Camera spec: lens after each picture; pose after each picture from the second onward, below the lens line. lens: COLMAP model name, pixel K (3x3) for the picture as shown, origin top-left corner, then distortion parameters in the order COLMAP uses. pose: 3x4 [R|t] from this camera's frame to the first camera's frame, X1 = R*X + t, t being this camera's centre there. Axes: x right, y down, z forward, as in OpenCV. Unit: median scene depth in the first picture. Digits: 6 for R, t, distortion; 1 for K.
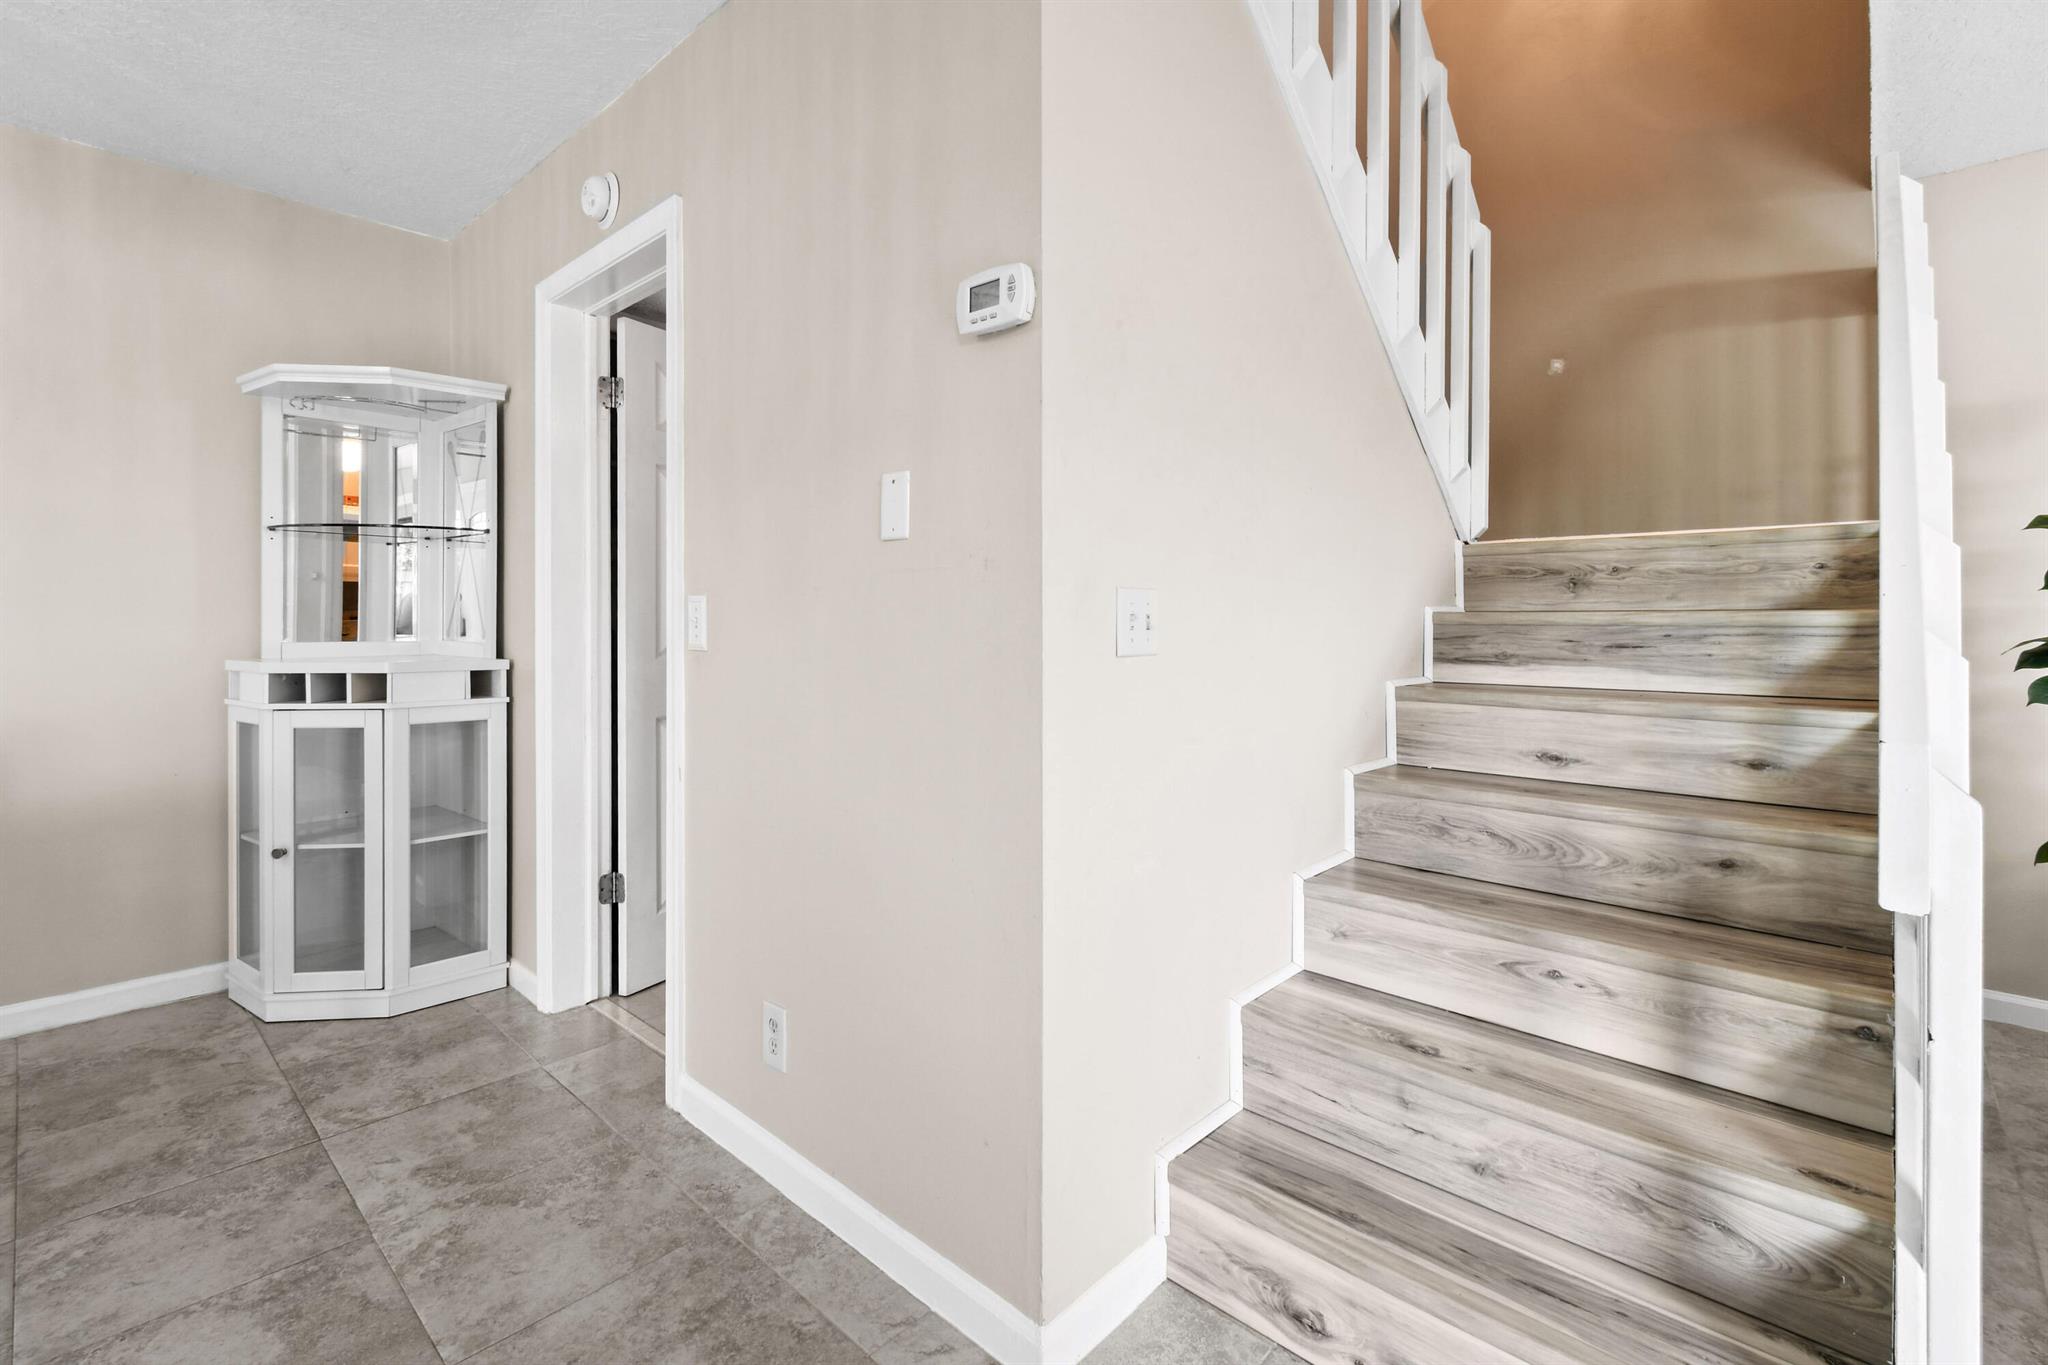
lens RADIAL K [[923.4, 0, 1022.7], [0, 923.4, 611.9], [0, 0, 1]] dist [0.000444, -0.000467]
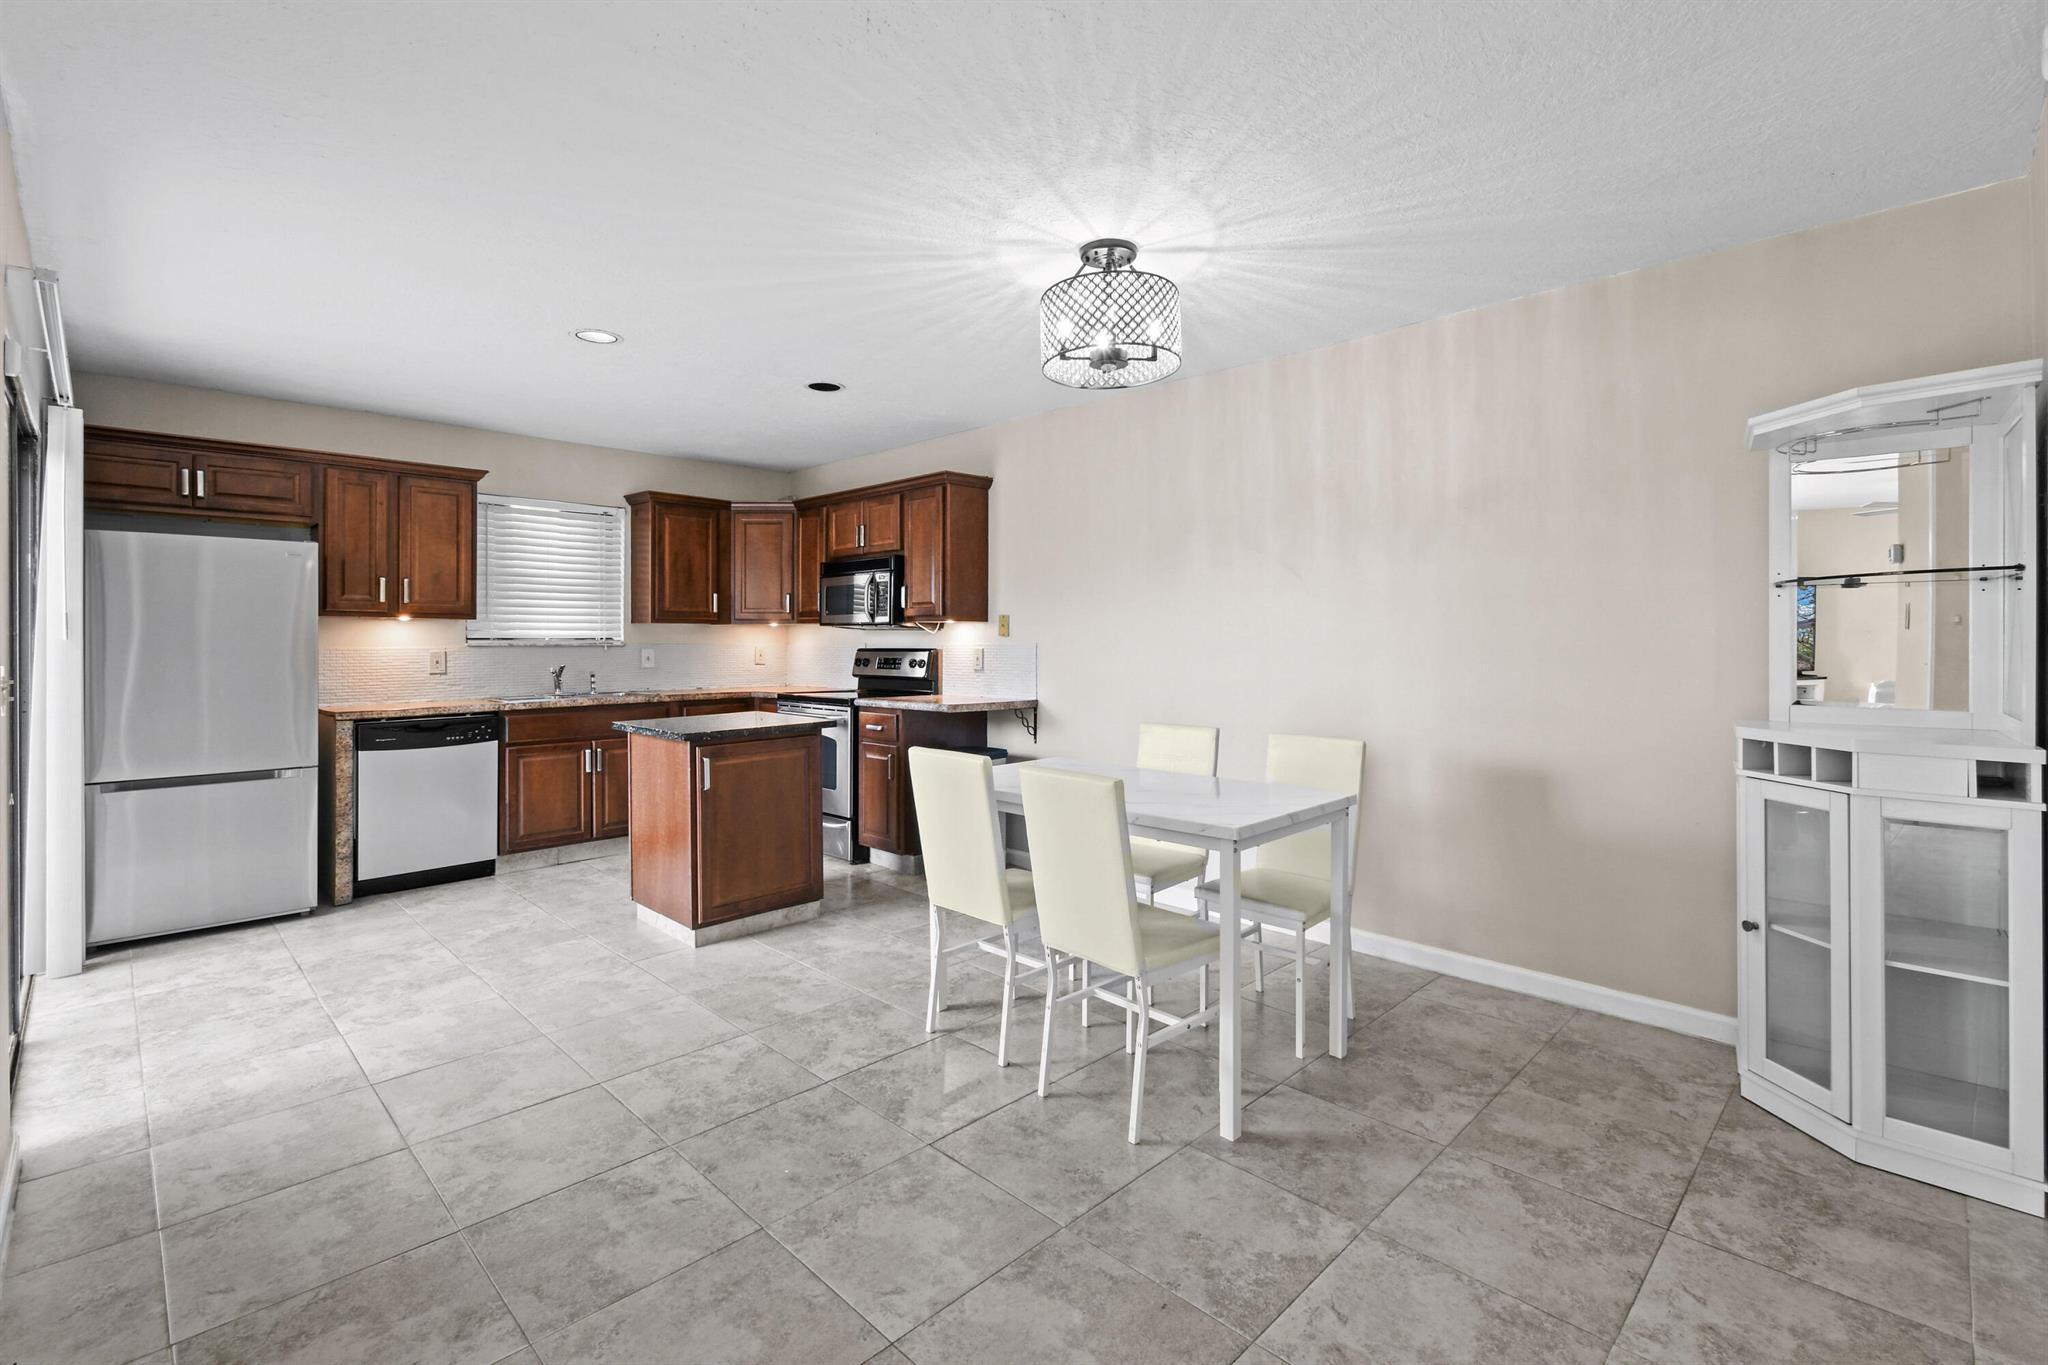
lens RADIAL K [[913.4, 0, 1020.6], [0, 913.4, 646.7], [0, 0, 1]] dist [0.000574, -0.000273]
pose [[-0.019475, -0.000910, -0.999810, 0.192953], [0.001640, 0.999998, -0.000943, -0.036062], [0.999809, -0.001658, -0.019473, 0.313062]]
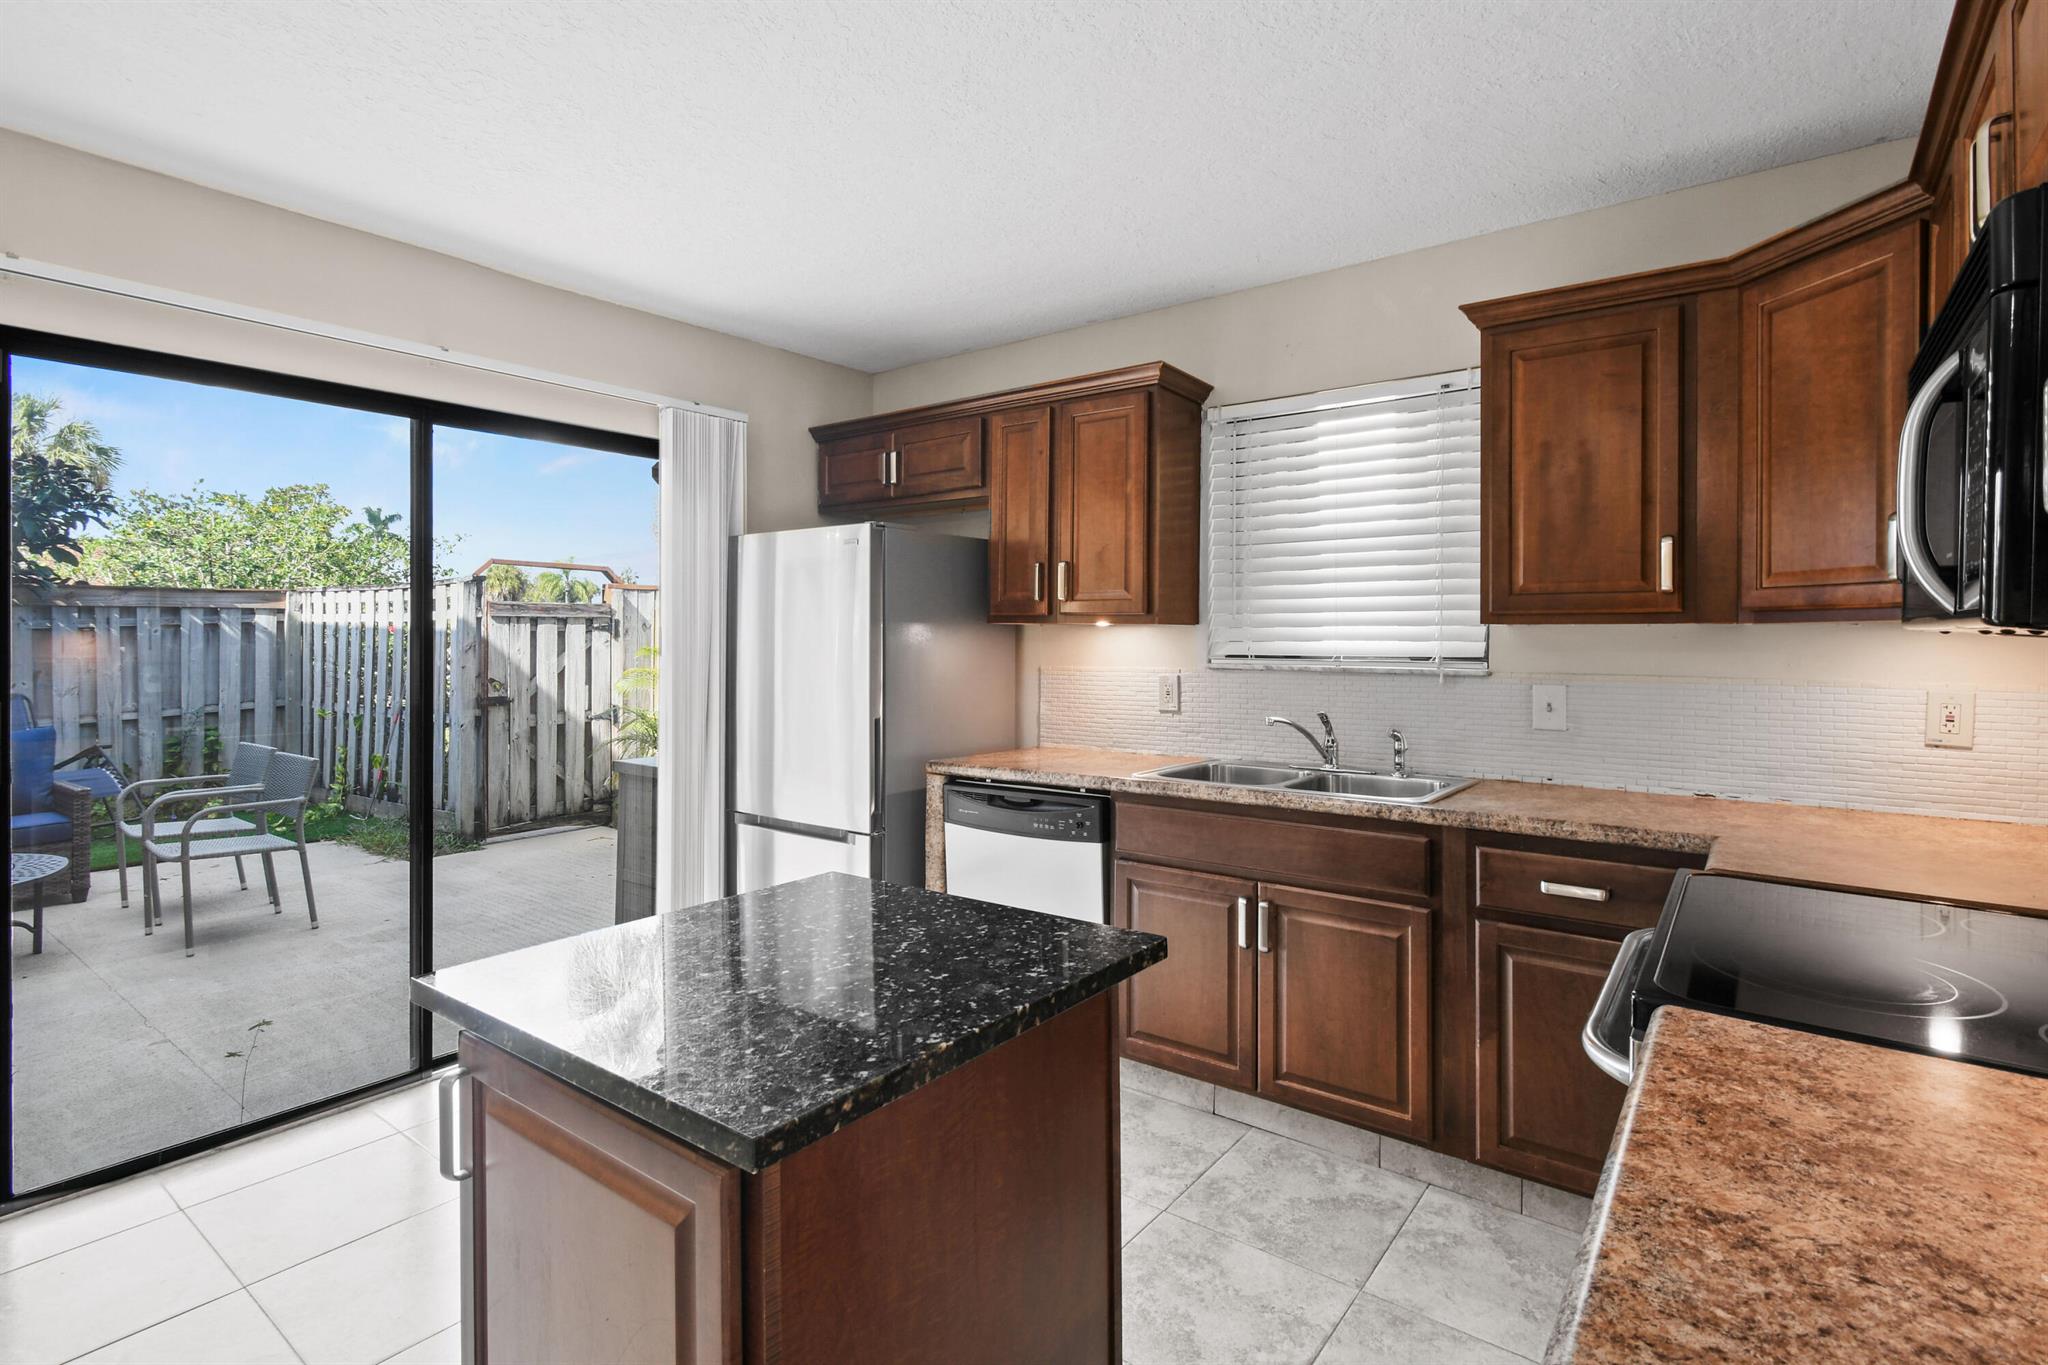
lens RADIAL K [[987.0, 0, 1062.1], [0, 987.0, 636.0], [0, 0, 1]] dist [0.000561, -0.000447]
pose [[-0.992645, -0.008143, -0.120792, -1.653837], [-0.008144, 0.999967, -0.000485, -0.086653], [0.120791, 0.000502, -0.992678, 0.304353]]
